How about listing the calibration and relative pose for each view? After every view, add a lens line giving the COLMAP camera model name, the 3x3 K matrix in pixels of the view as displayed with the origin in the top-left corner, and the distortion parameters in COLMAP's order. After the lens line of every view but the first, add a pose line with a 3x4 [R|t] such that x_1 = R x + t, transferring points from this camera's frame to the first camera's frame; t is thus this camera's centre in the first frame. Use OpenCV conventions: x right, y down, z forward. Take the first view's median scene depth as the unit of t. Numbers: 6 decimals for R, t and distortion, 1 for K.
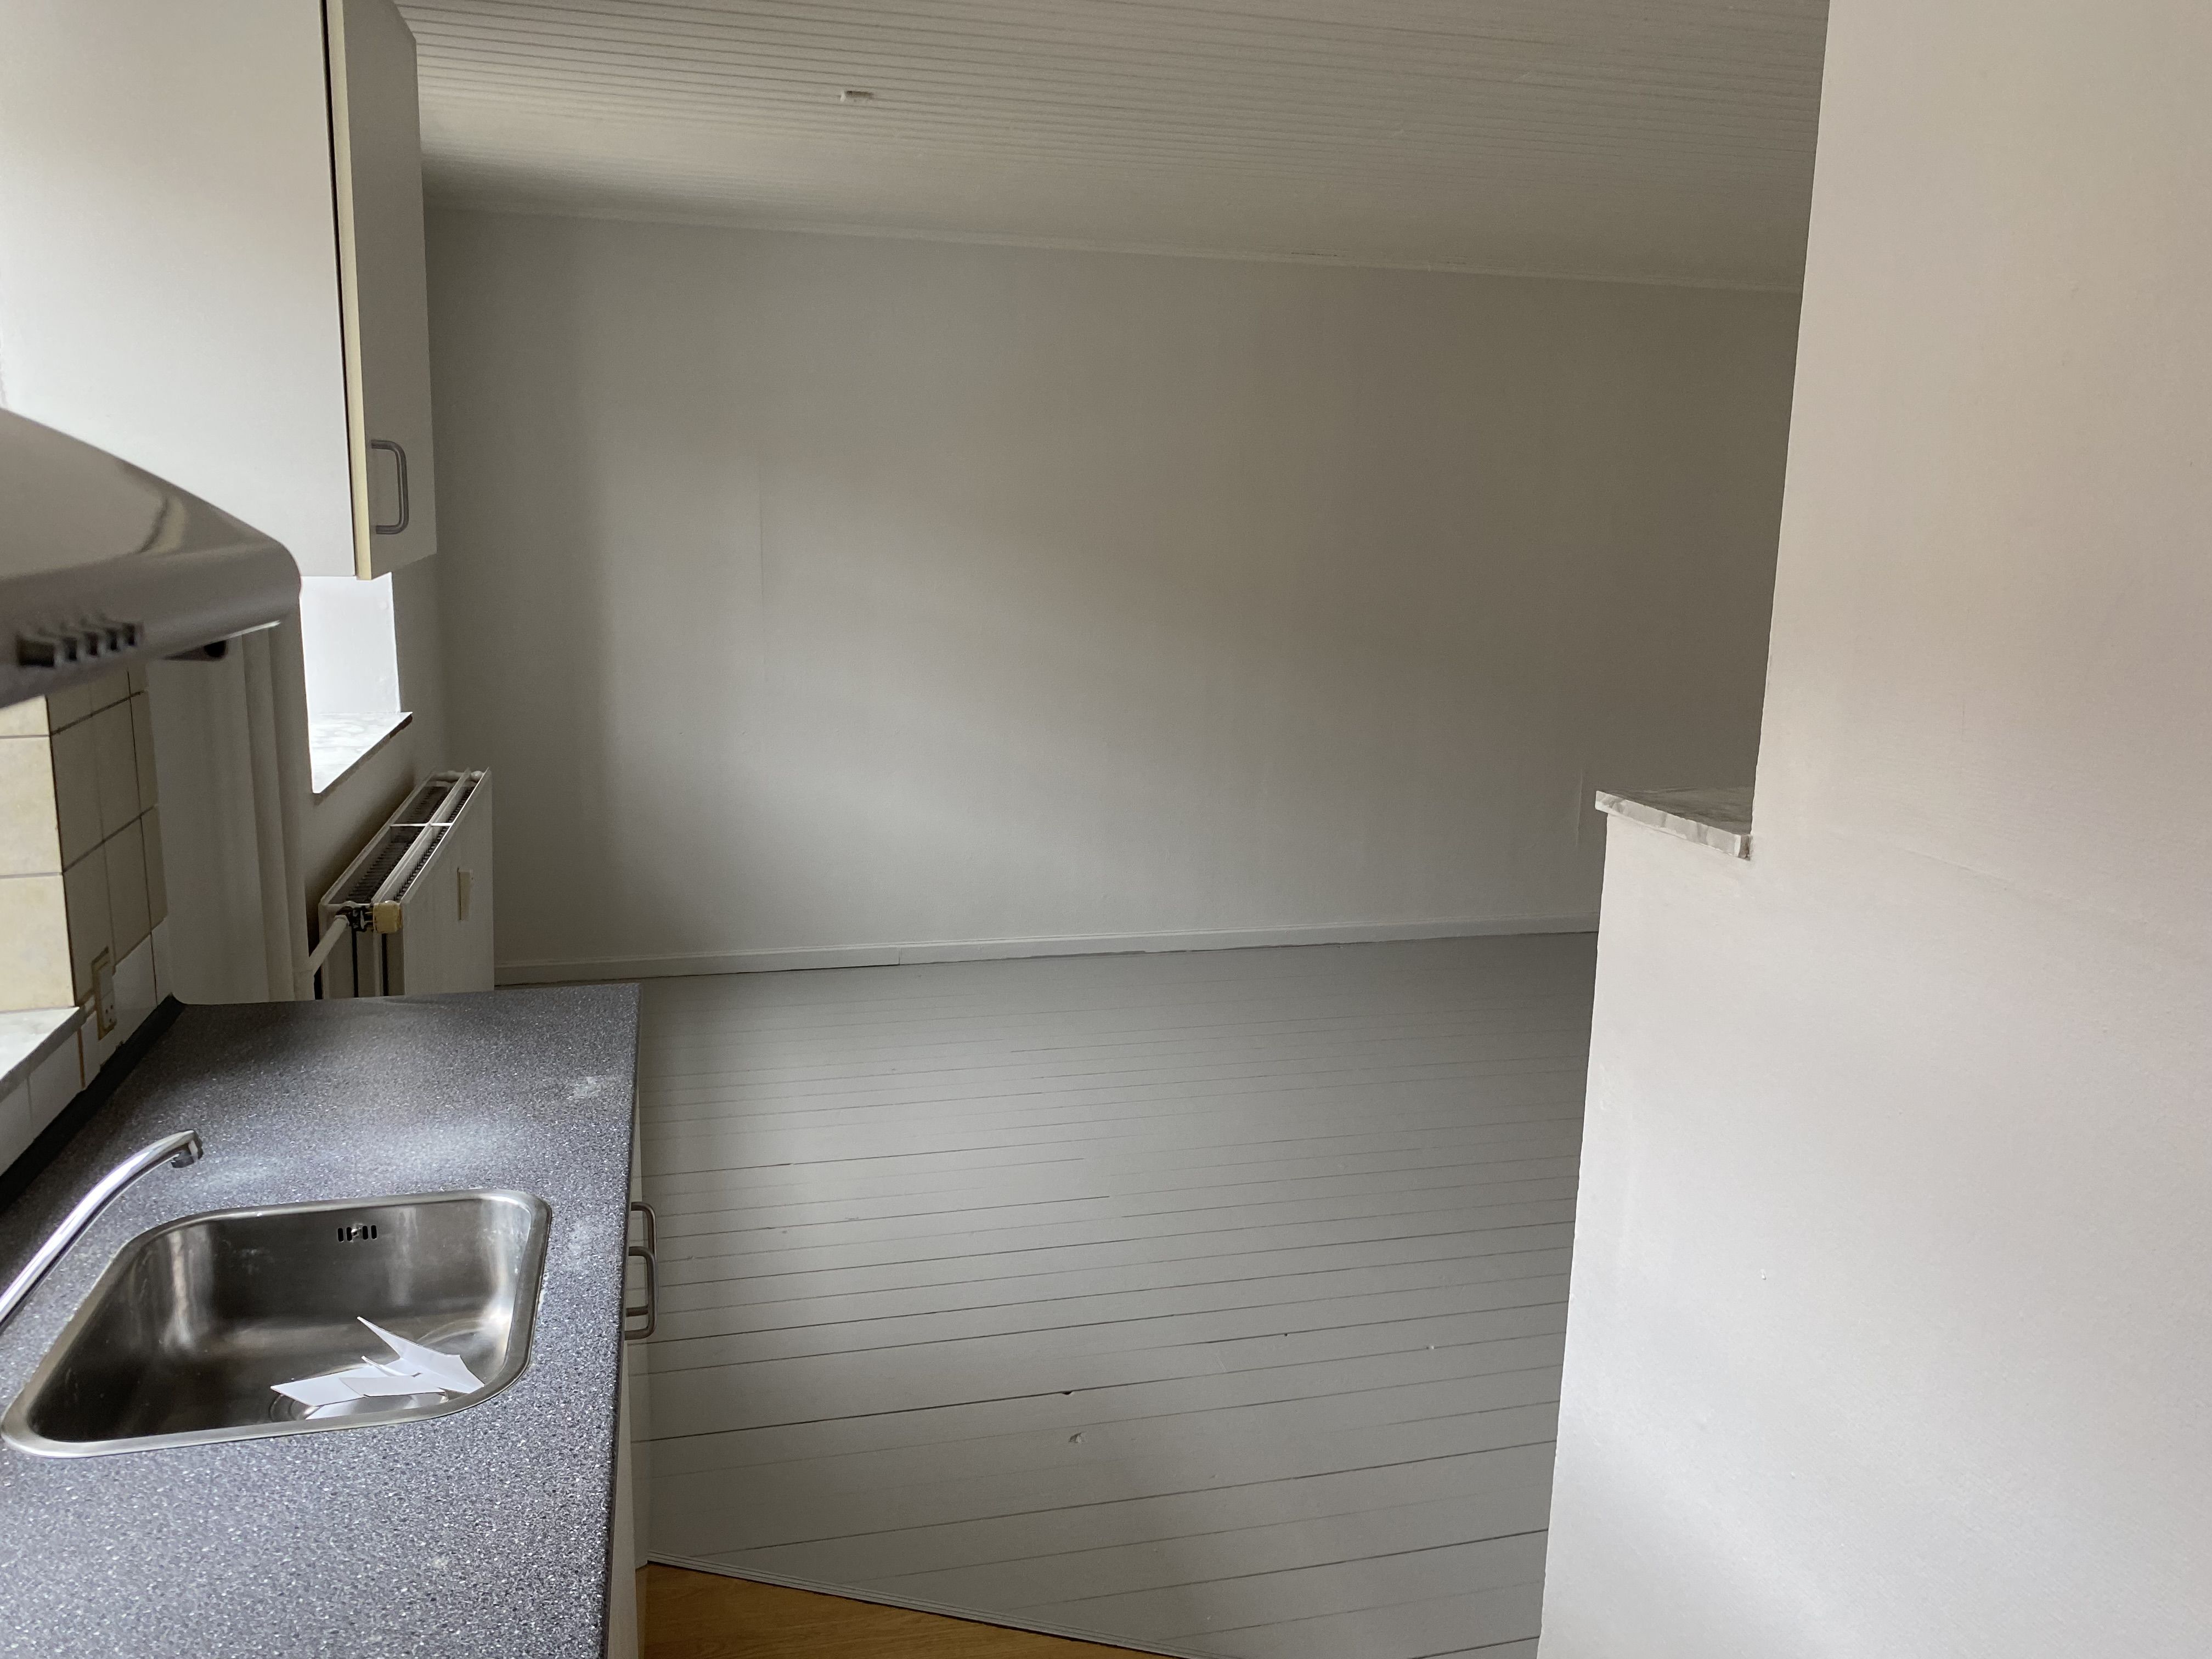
lens RADIAL K [[1673.3, 0, 1096.8], [0, 1673.3, 785.8], [0, 0, 1]] dist [0.052269, 0.002367]
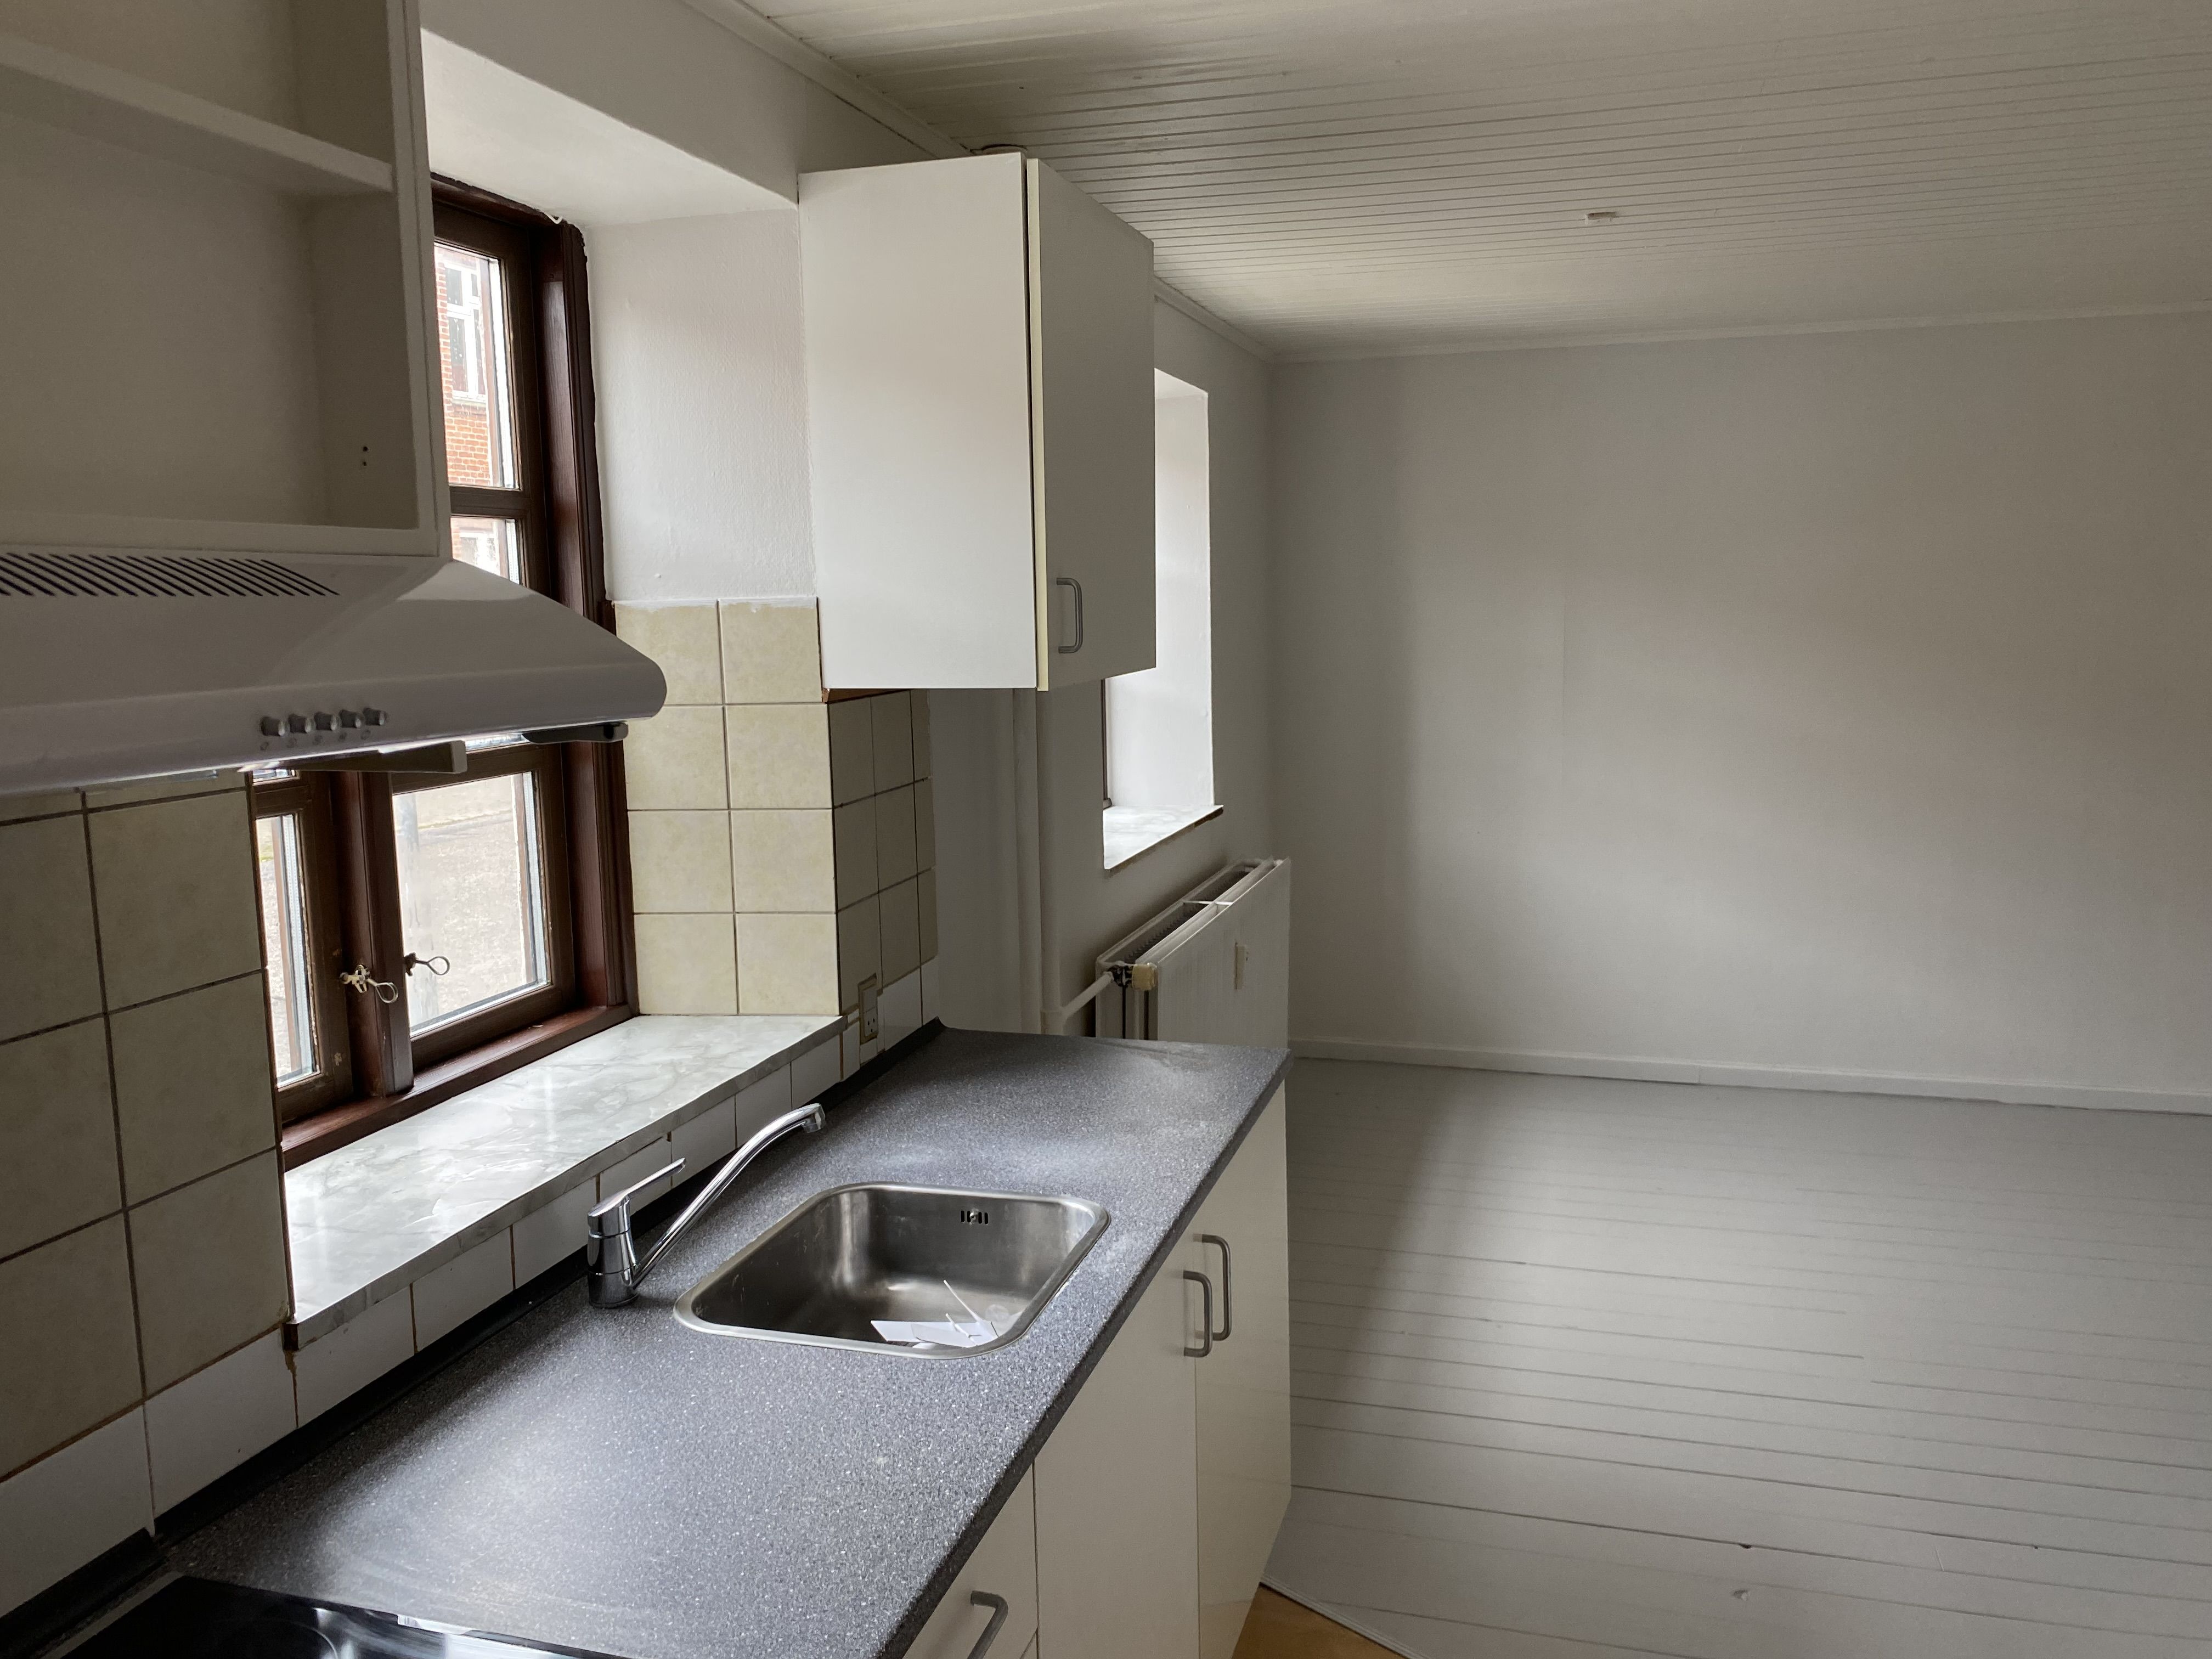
lens RADIAL K [[1680.0, 0, 1183.5], [0, 1680.0, 793.9], [0, 0, 1]] dist [0.200674, -0.343219]
pose [[0.878416, 0.023702, -0.477308, 0.218785], [-0.051900, 0.997593, -0.045976, 0.005012], [0.475070, 0.065158, 0.877532, -0.024703]]
